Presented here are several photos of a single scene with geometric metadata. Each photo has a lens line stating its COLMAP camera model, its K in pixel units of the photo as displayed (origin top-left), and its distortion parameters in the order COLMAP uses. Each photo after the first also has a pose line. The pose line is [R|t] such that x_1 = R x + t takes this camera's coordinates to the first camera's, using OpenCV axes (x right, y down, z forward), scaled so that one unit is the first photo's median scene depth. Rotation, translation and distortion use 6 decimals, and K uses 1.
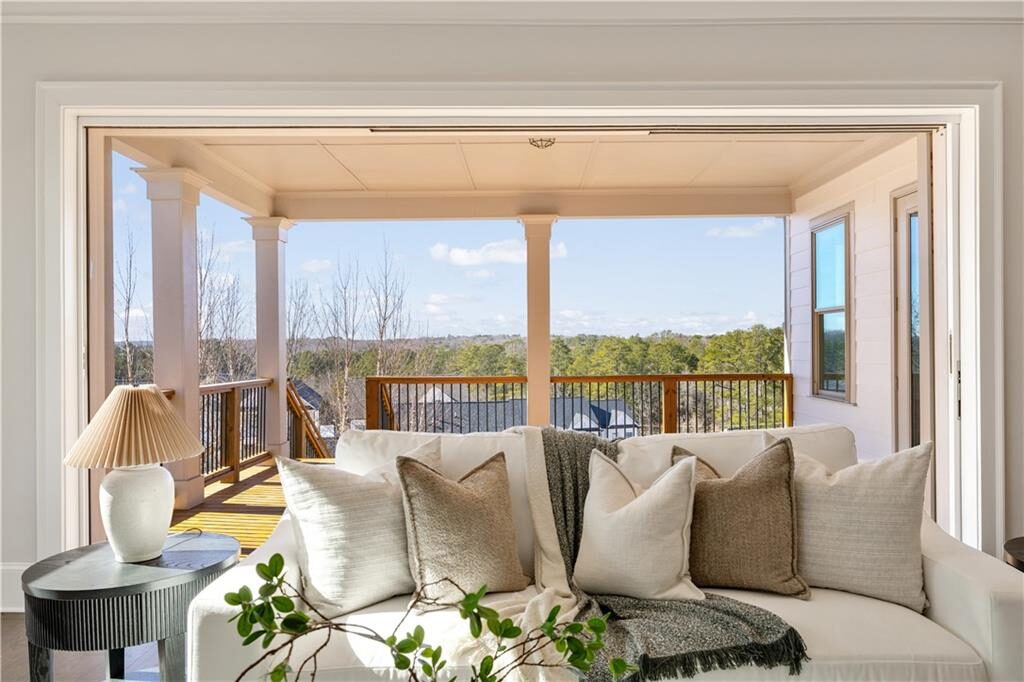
lens RADIAL K [[729.5, 0, 547.3], [0, 729.5, 342.2], [0, 0, 1]] dist [-0.004812, -0.001715]
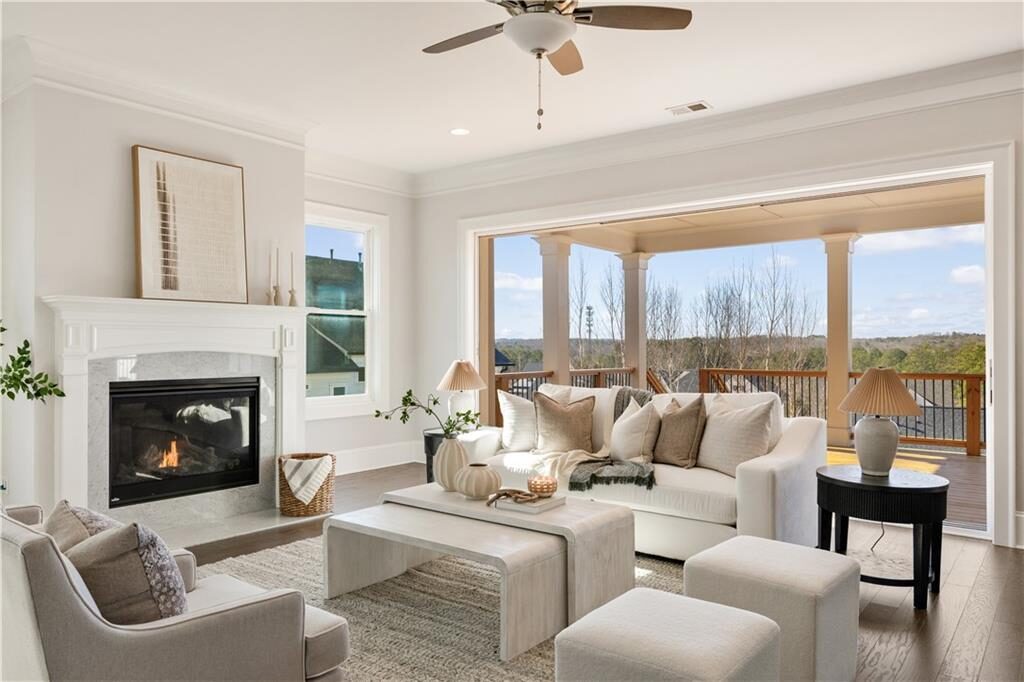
lens RADIAL K [[716.2, 0, 512.0], [0, 716.2, 341.0], [0, 0, 1]] dist [0.001162, 0.000724]
pose [[0.776674, 0.003182, -0.629894, 0.732060], [-0.002630, 0.999995, 0.001809, -0.007472], [0.629897, 0.000252, 0.776679, -0.523370]]
